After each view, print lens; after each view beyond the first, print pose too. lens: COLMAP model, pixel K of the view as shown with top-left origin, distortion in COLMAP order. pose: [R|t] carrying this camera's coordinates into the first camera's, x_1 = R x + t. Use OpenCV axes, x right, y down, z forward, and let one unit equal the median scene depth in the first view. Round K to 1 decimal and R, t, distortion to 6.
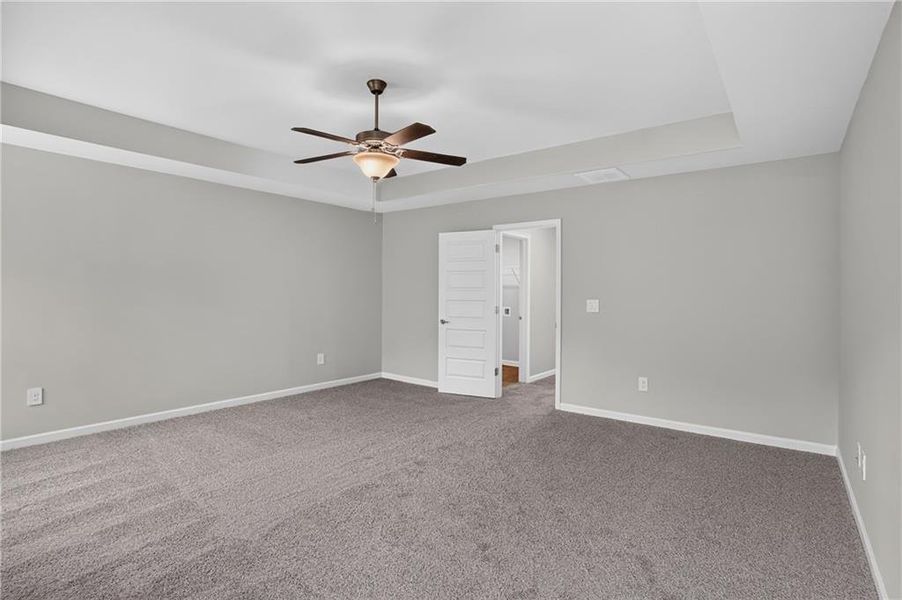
lens RADIAL K [[443.3, 0, 447.0], [0, 443.3, 300.8], [0, 0, 1]] dist [-0.076667, 0.032367]
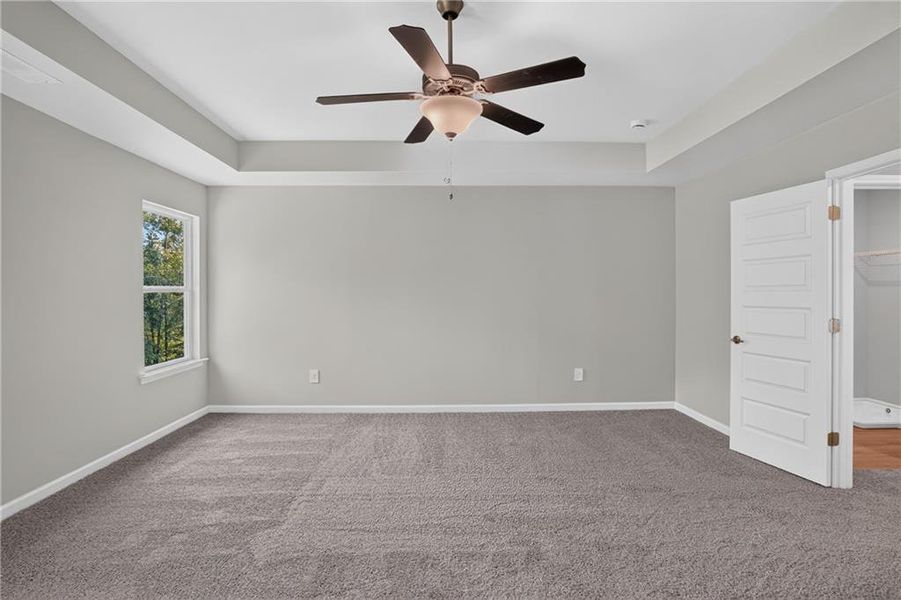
lens RADIAL K [[442.8, 0, 446.5], [0, 442.8, 300.8], [0, 0, 1]] dist [-0.076667, 0.032367]
pose [[0.634413, 0.003606, -0.772986, 0.212724], [-0.009028, 0.999955, -0.002745, -0.003511], [0.772942, 0.008720, 0.634417, 0.299883]]
